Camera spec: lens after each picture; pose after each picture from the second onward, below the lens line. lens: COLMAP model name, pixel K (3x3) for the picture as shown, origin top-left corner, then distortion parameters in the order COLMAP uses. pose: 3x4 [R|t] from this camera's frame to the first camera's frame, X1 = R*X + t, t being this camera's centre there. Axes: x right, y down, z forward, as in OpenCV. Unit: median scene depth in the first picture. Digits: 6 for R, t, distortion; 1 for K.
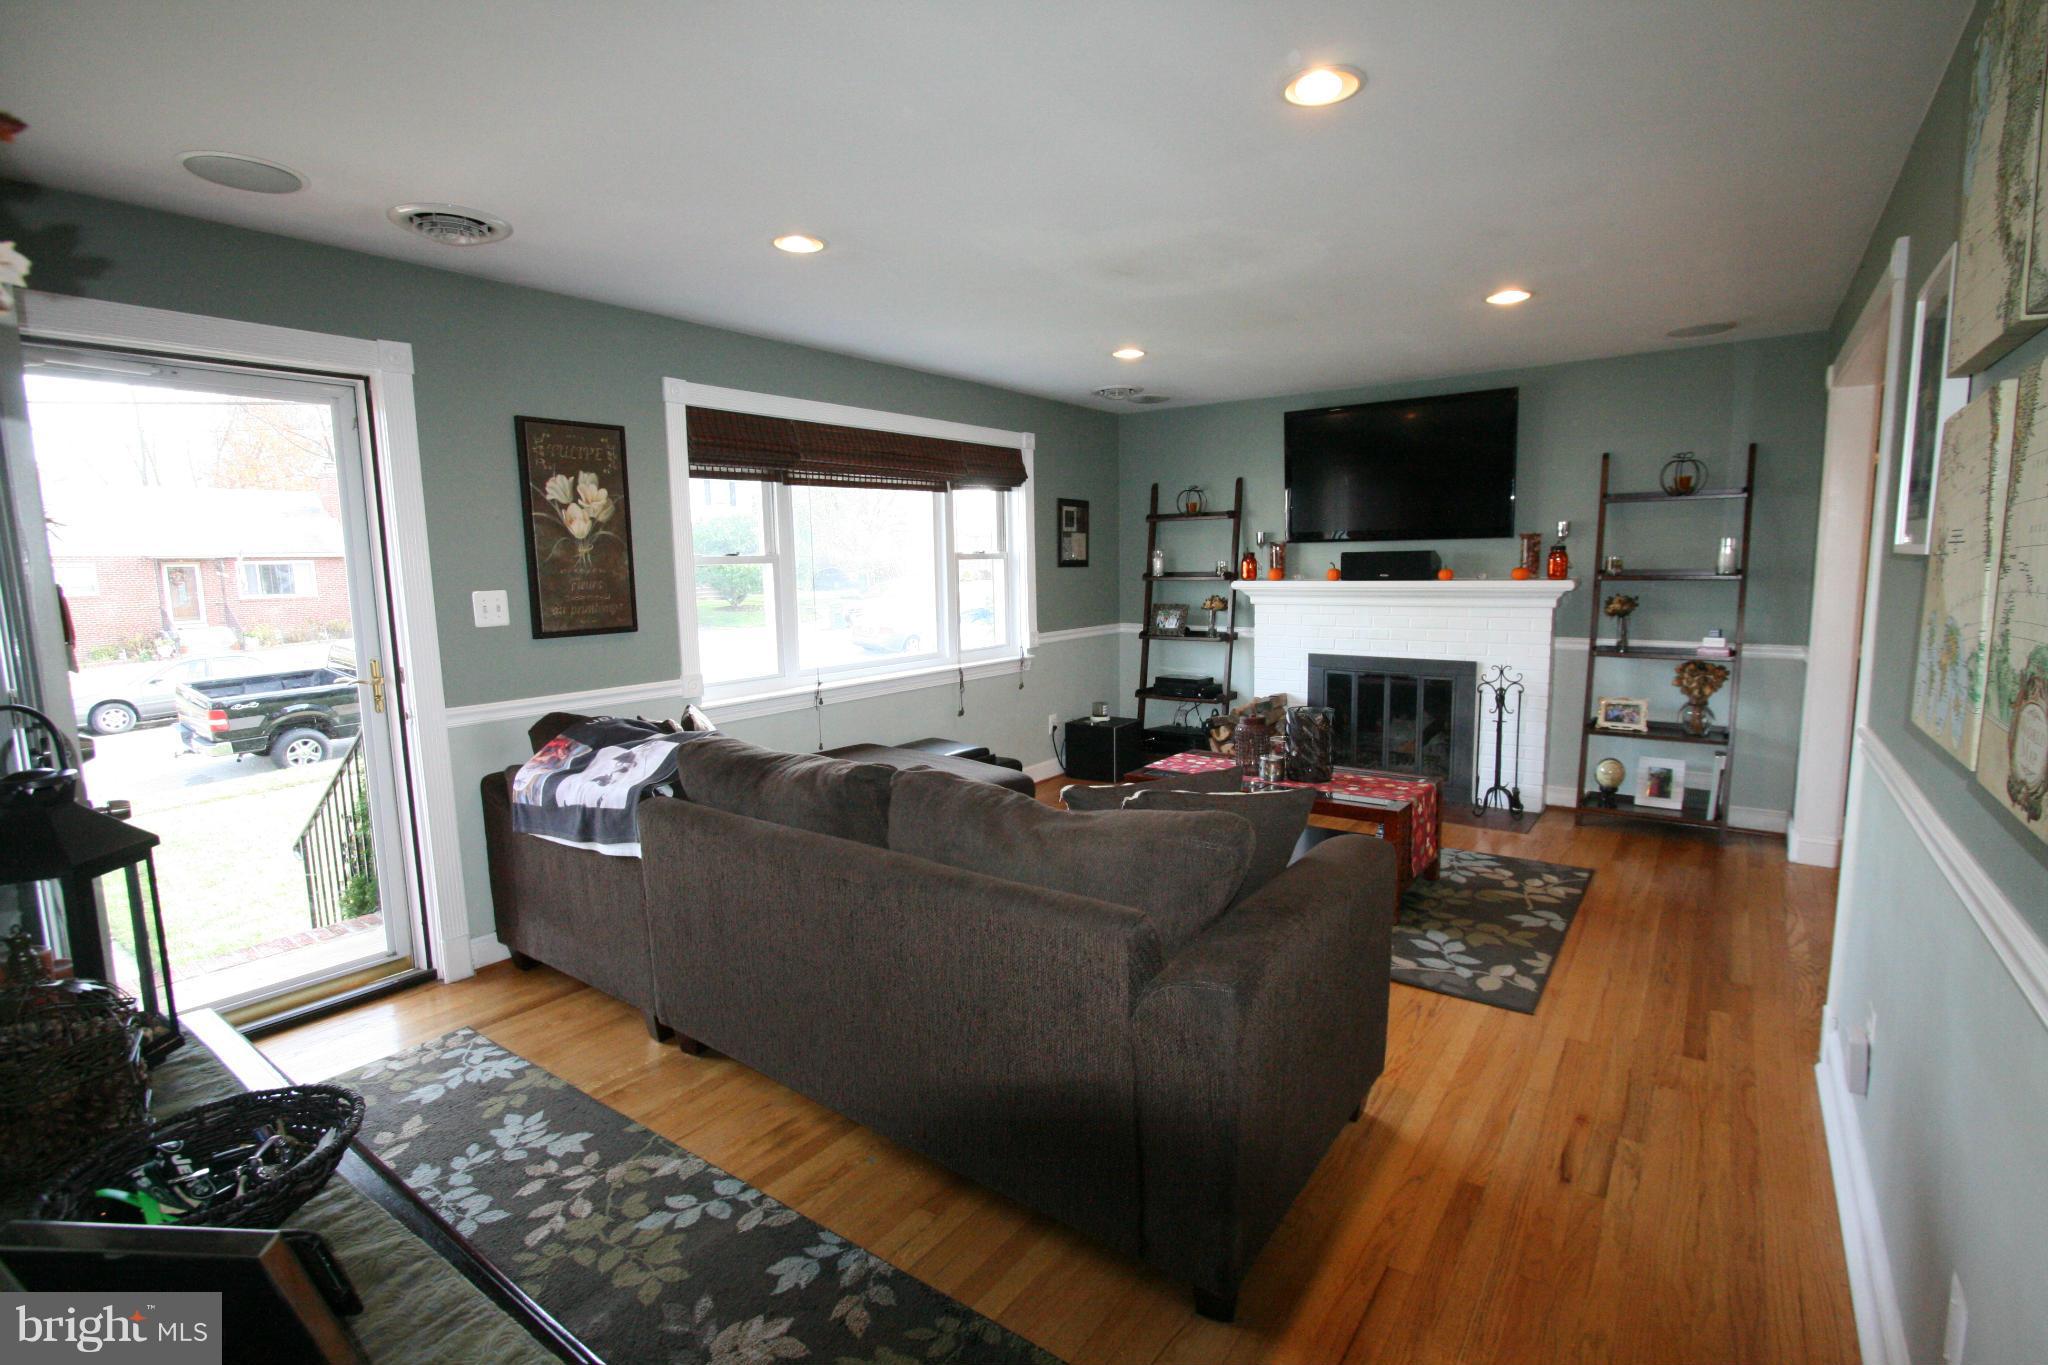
lens RADIAL K [[944.0, 0, 1052.4], [0, 944.0, 679.1], [0, 0, 1]] dist [-0.018730, 0.002747]
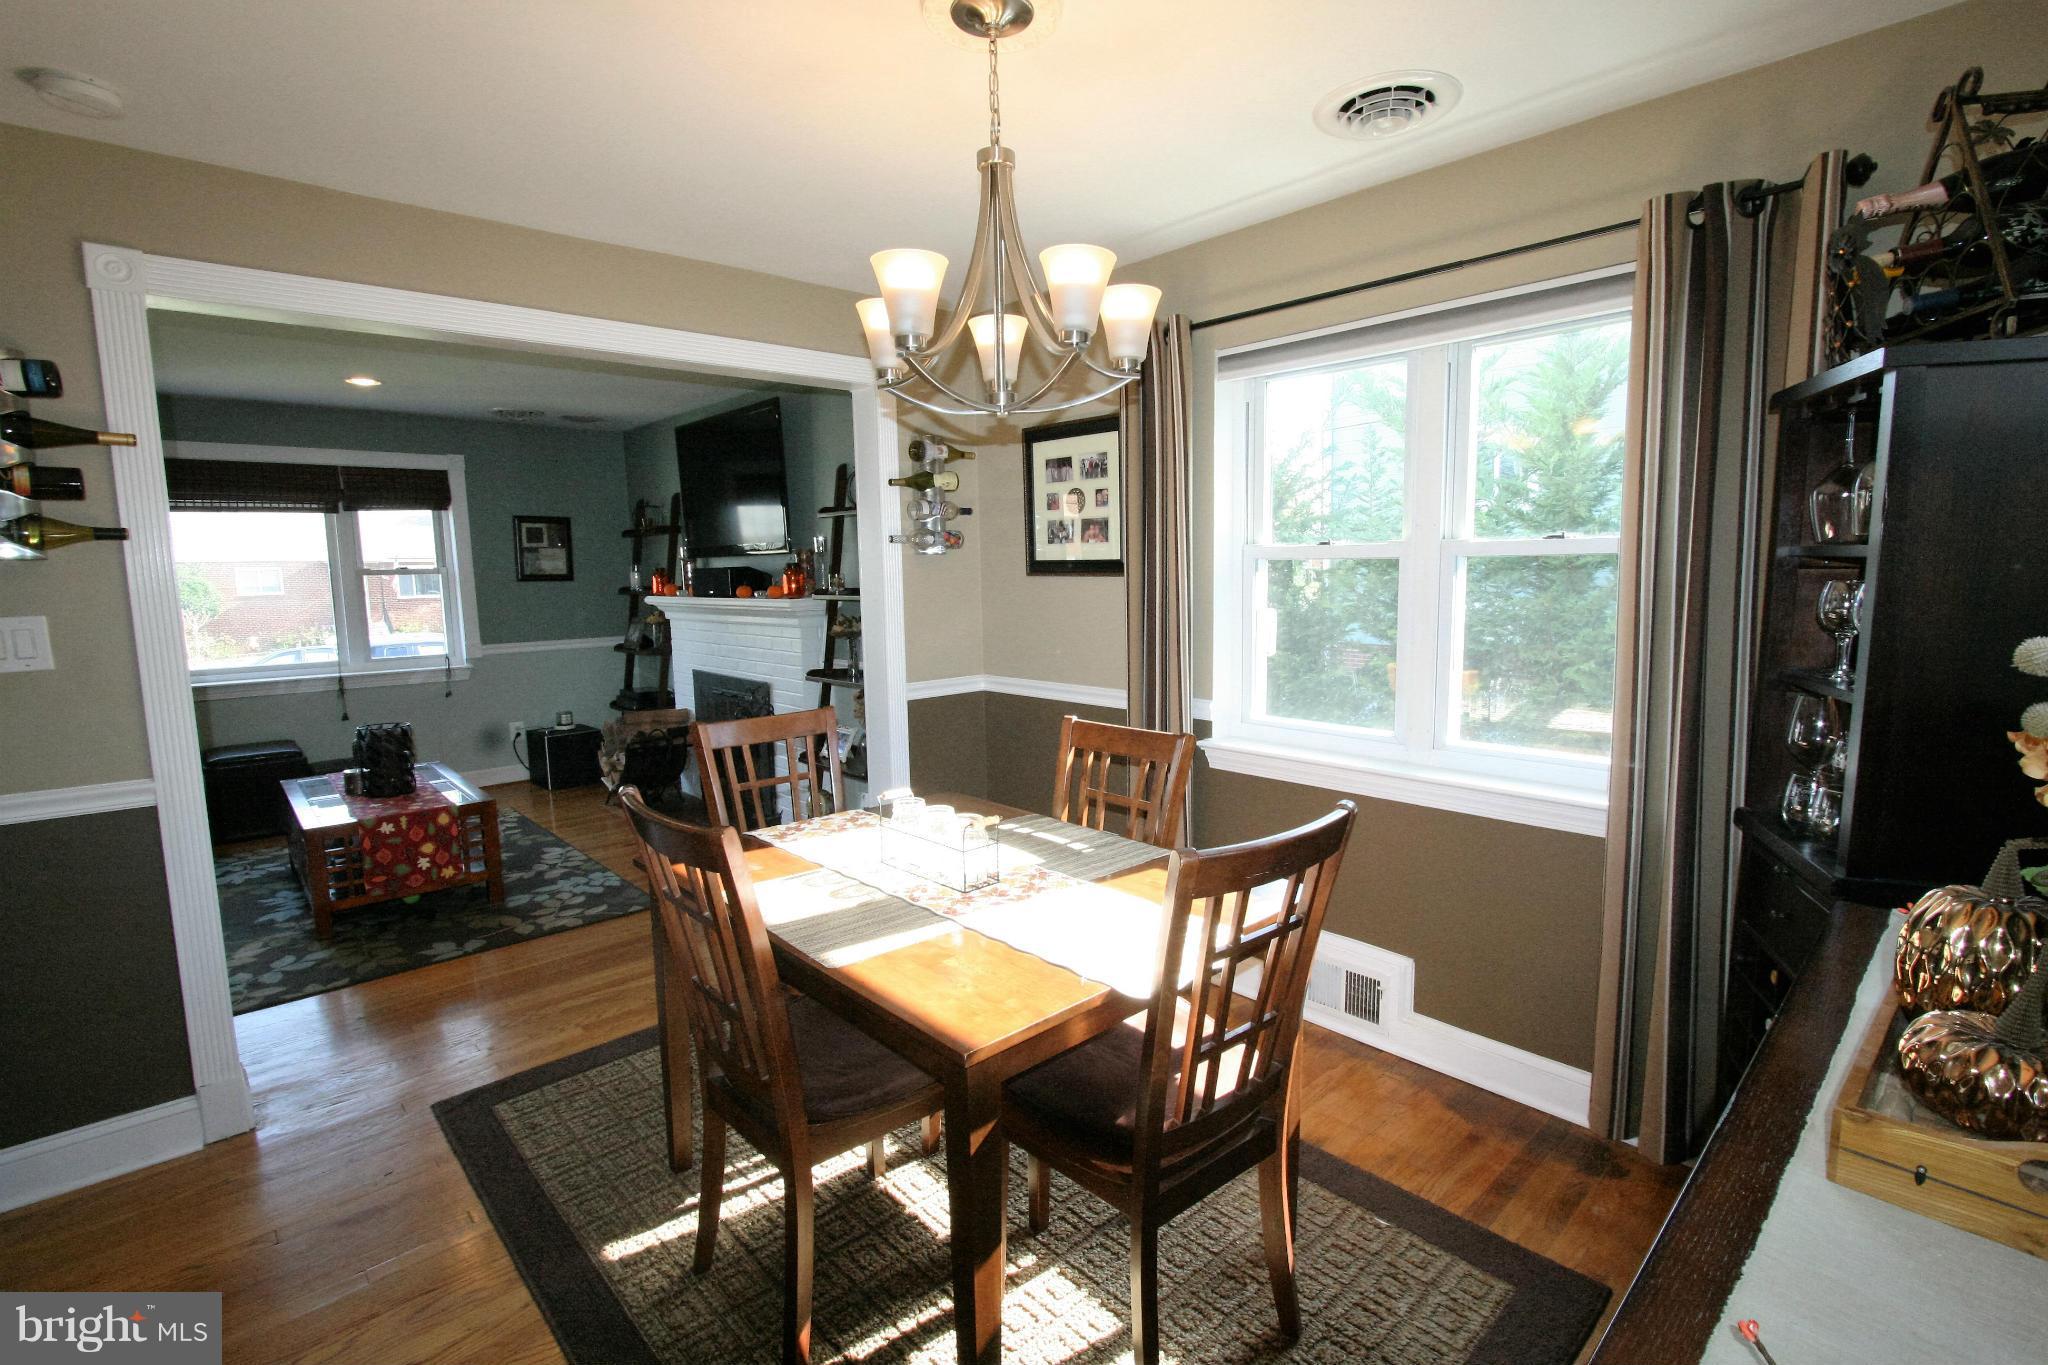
lens RADIAL K [[944.0, 0, 1052.4], [0, 944.0, 679.1], [0, 0, 1]] dist [-0.018730, 0.002747]
pose [[0.981160, 0.023137, -0.191806, 1.251608], [-0.024172, 0.999703, -0.003057, -0.034667], [0.191678, 0.007636, 0.981428, 0.152131]]
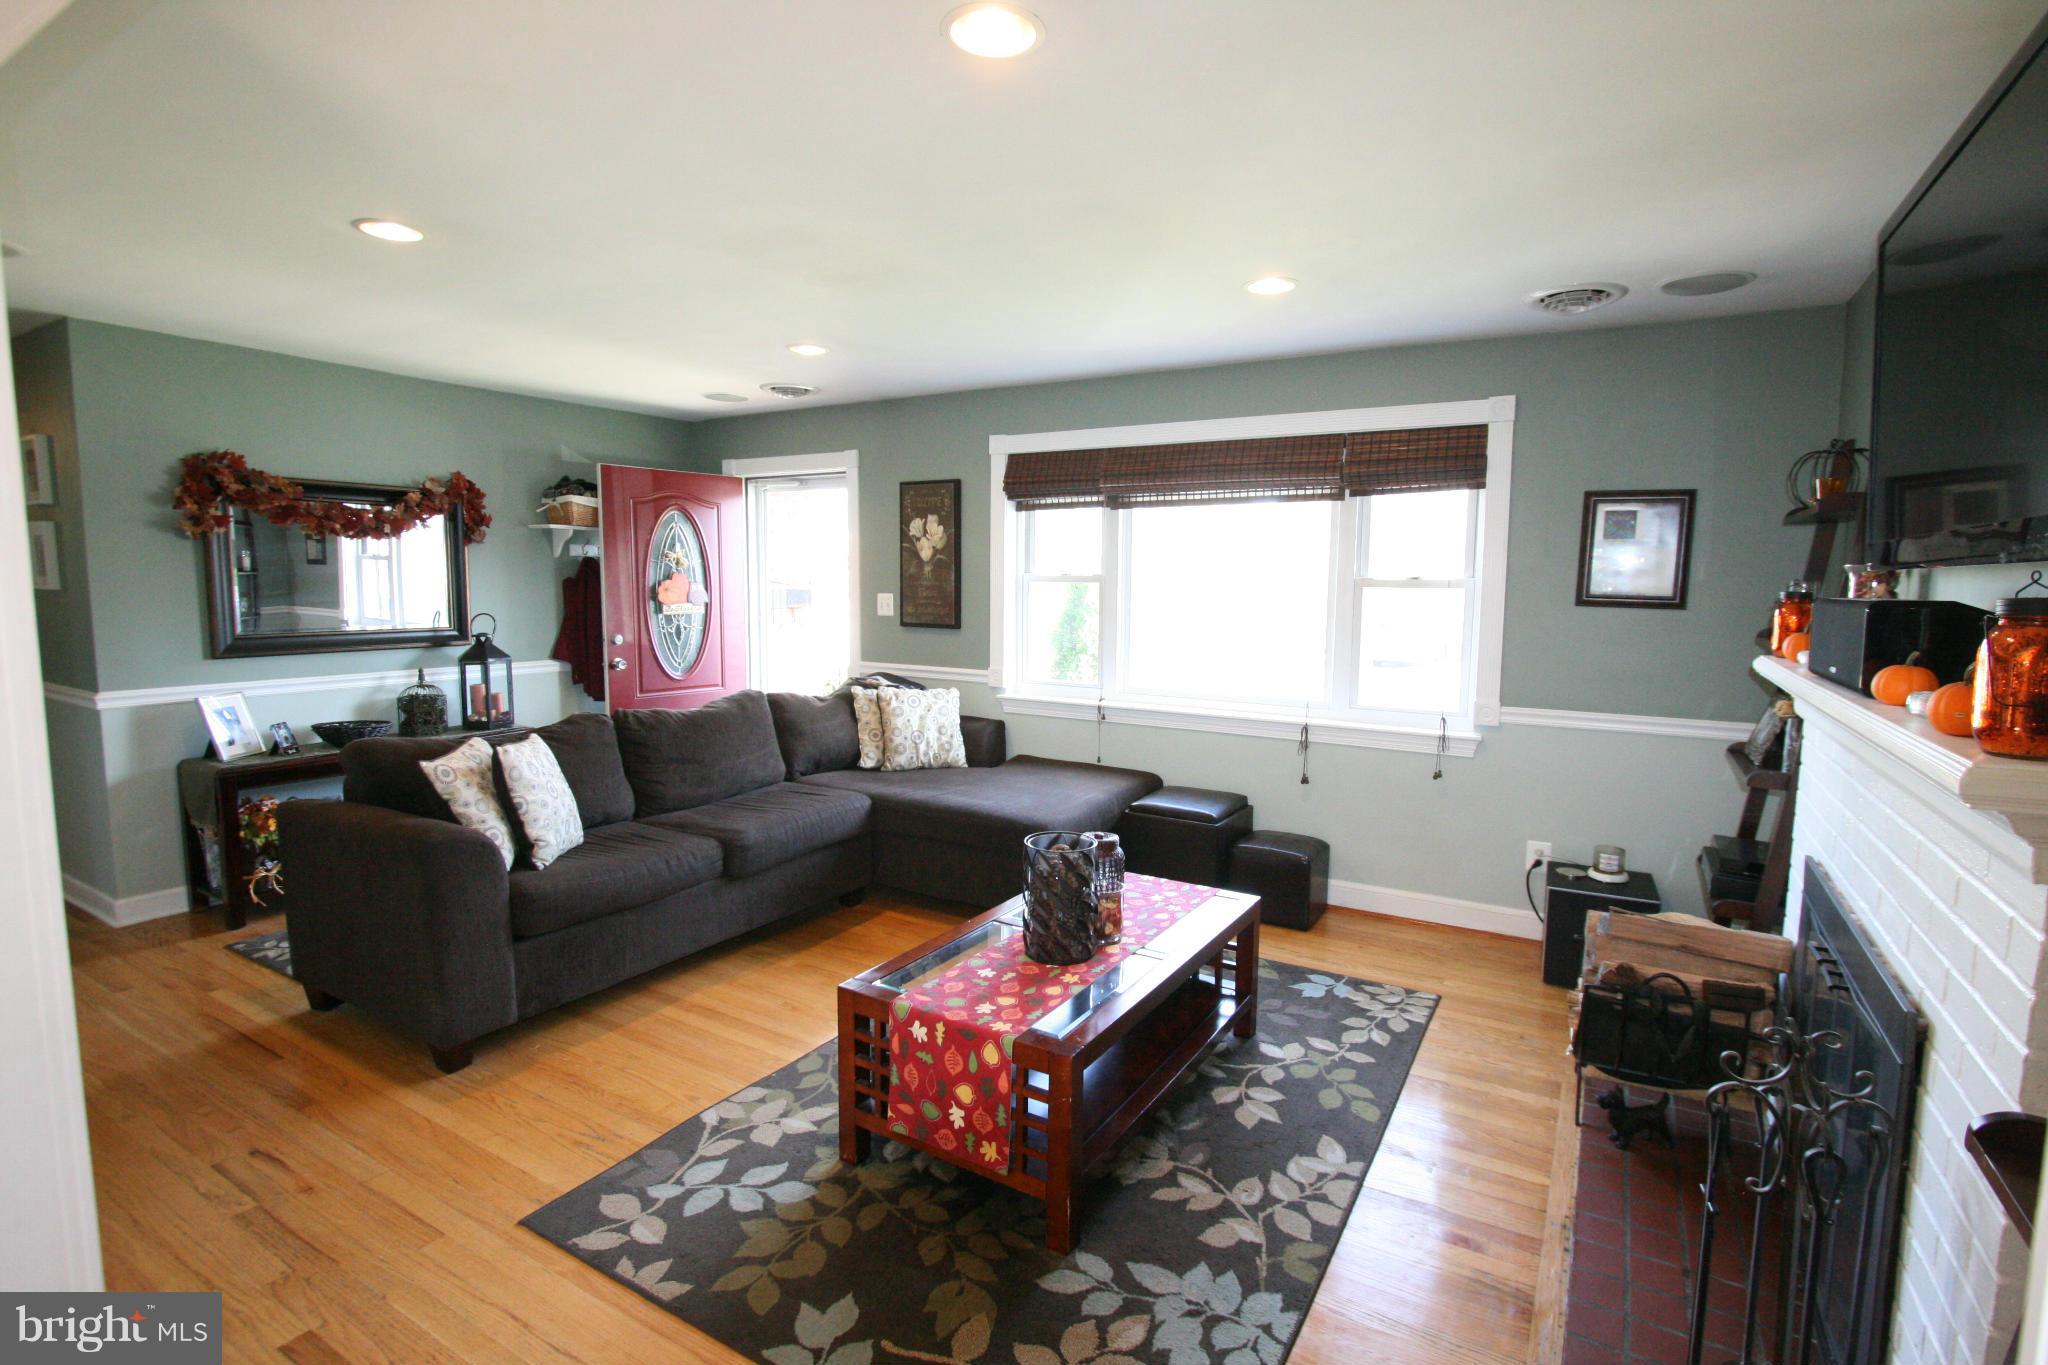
lens RADIAL K [[970.2, 0, 1050.7], [0, 970.2, 677.6], [0, 0, 1]] dist [-0.020311, 0.000912]
pose [[0.090269, 0.118825, -0.988803, 0.936045], [-0.141340, 0.984336, 0.105385, -0.144479], [0.985837, 0.130244, 0.105650, 0.969899]]
